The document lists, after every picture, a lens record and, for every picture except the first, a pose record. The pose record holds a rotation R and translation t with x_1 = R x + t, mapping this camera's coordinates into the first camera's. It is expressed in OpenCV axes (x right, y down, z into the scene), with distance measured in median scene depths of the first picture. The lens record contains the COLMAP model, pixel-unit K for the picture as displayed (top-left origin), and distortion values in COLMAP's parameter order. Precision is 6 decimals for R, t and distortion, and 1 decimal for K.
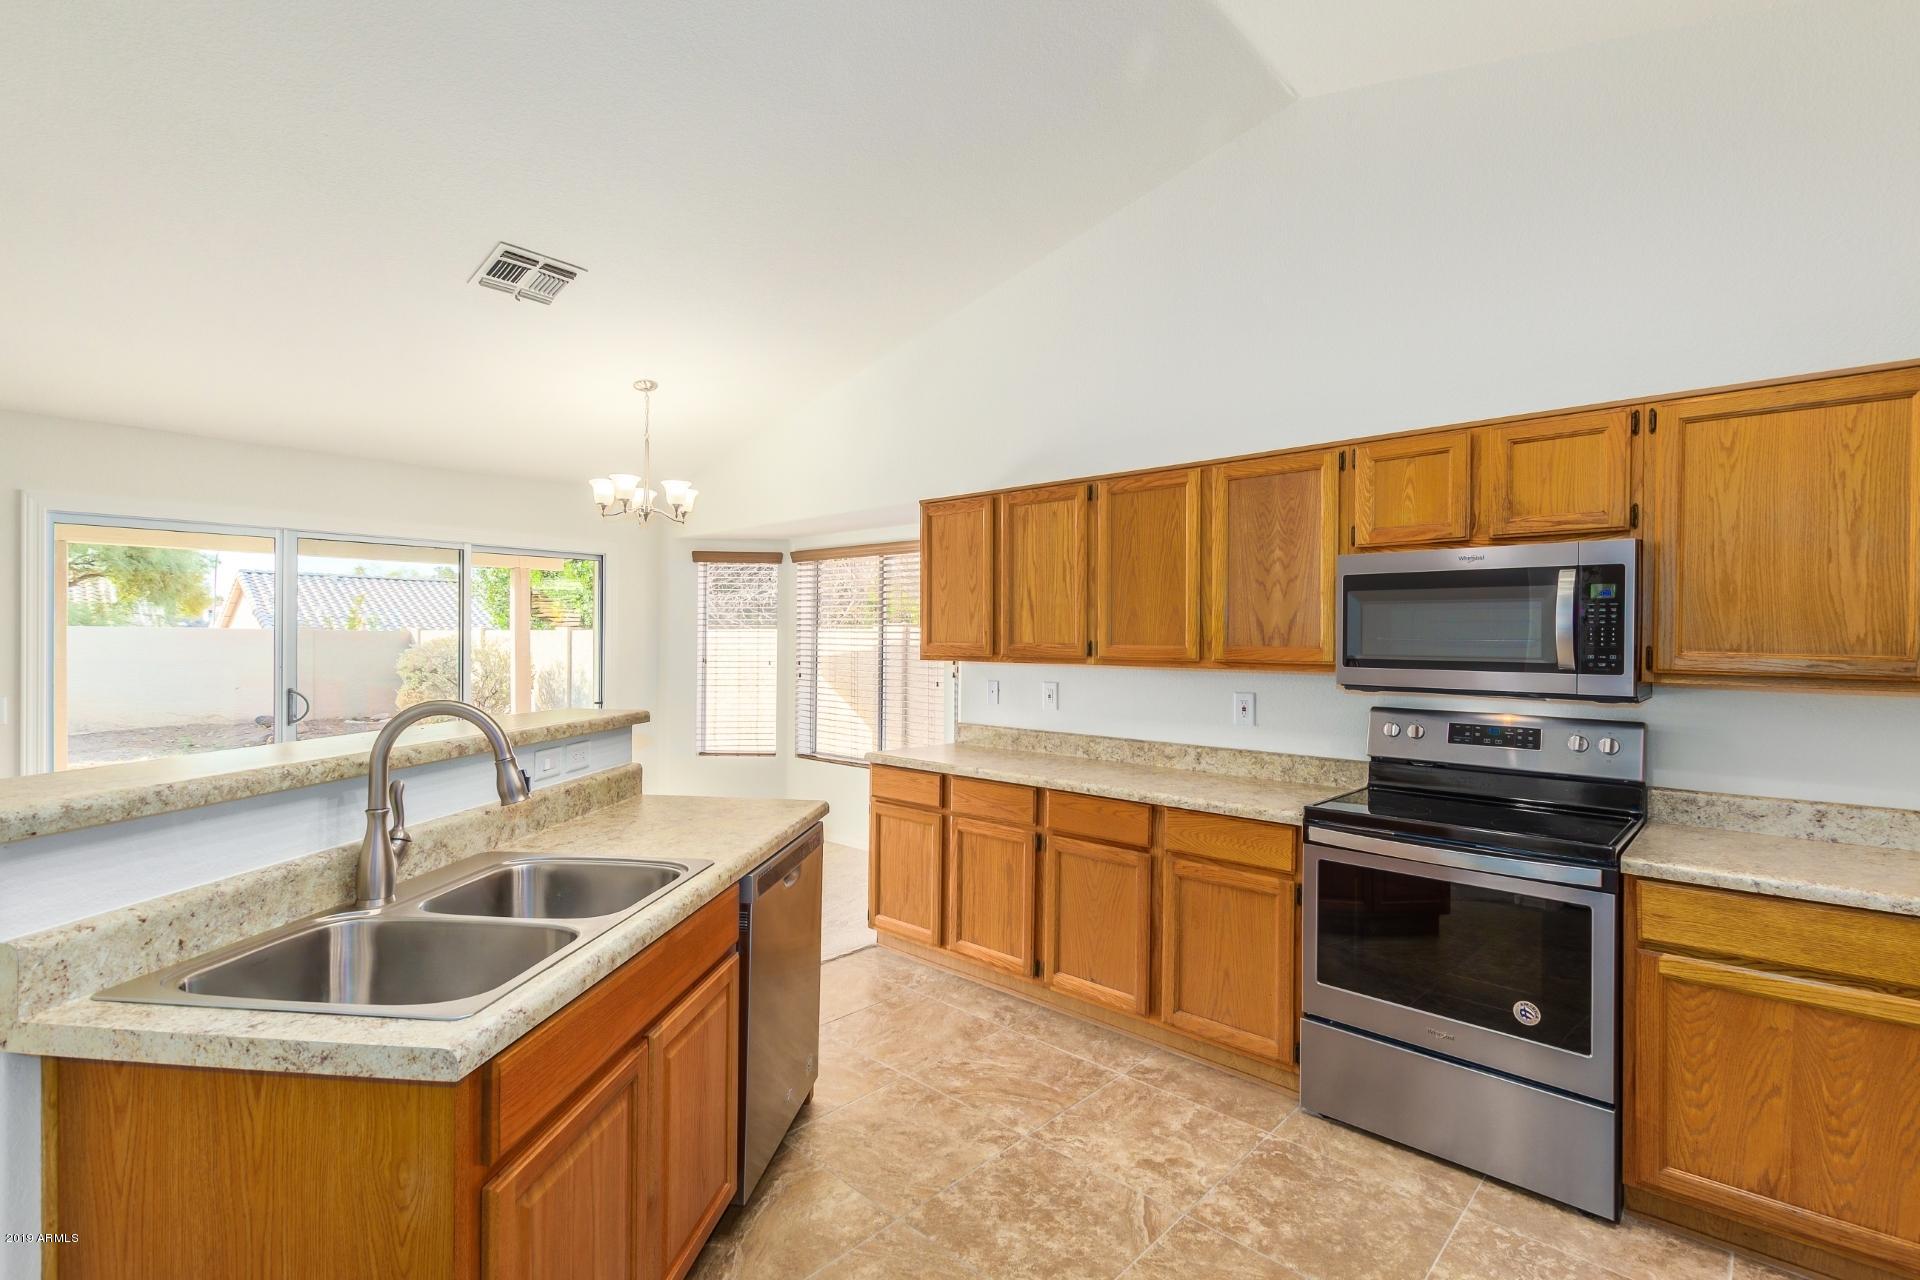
lens RADIAL K [[879.7, 0, 971.4], [0, 879.7, 644.7], [0, 0, 1]] dist [0.010856, 0.000231]
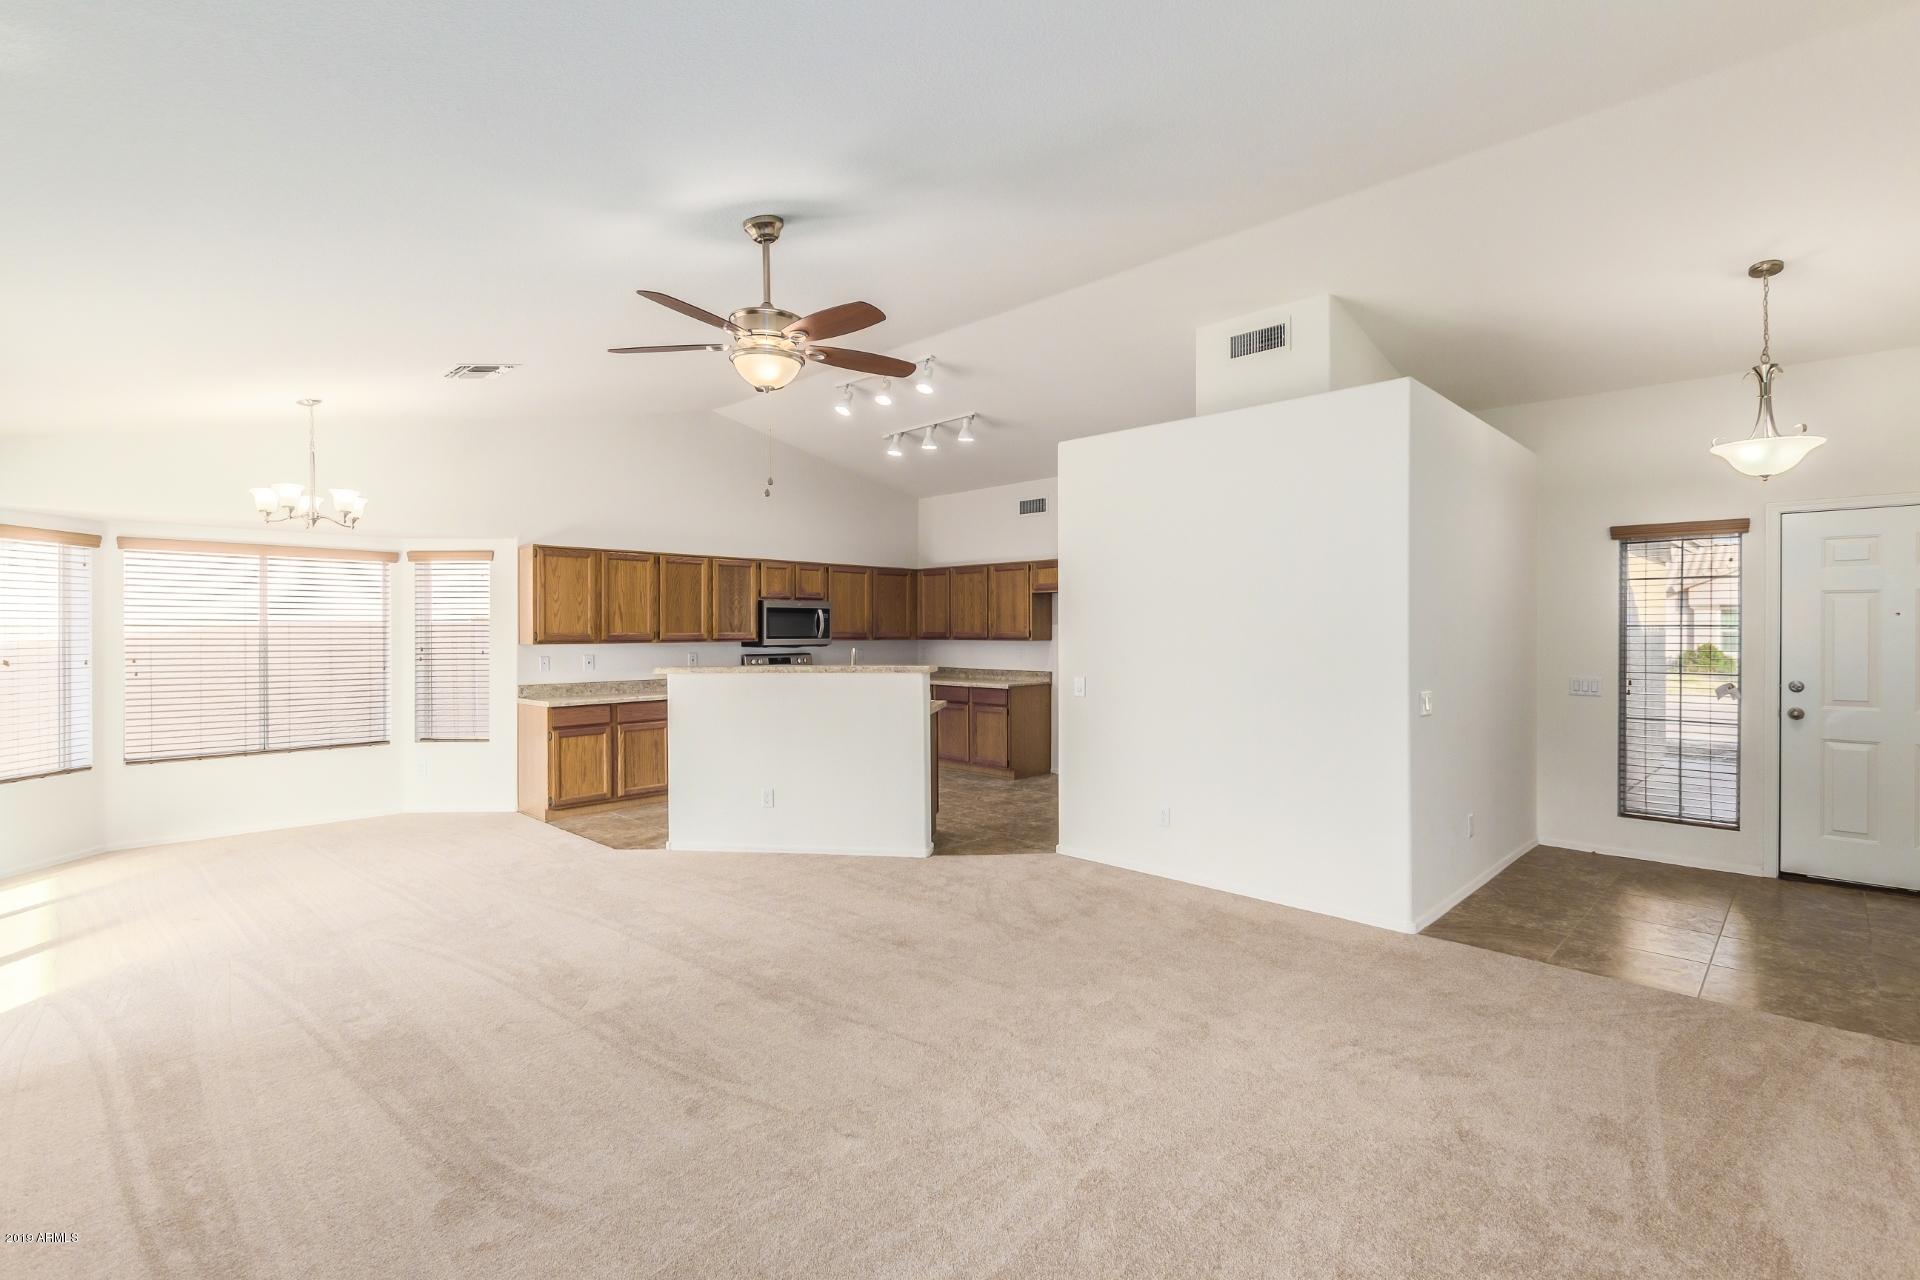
lens RADIAL K [[879.7, 0, 964.2], [0, 879.7, 634.9], [0, 0, 1]] dist [0.010856, 0.000231]
pose [[0.063472, -0.005988, 0.997966, -1.880735], [0.014116, 0.999887, 0.005102, 0.004168], [-0.997884, 0.013763, 0.063549, 0.142079]]
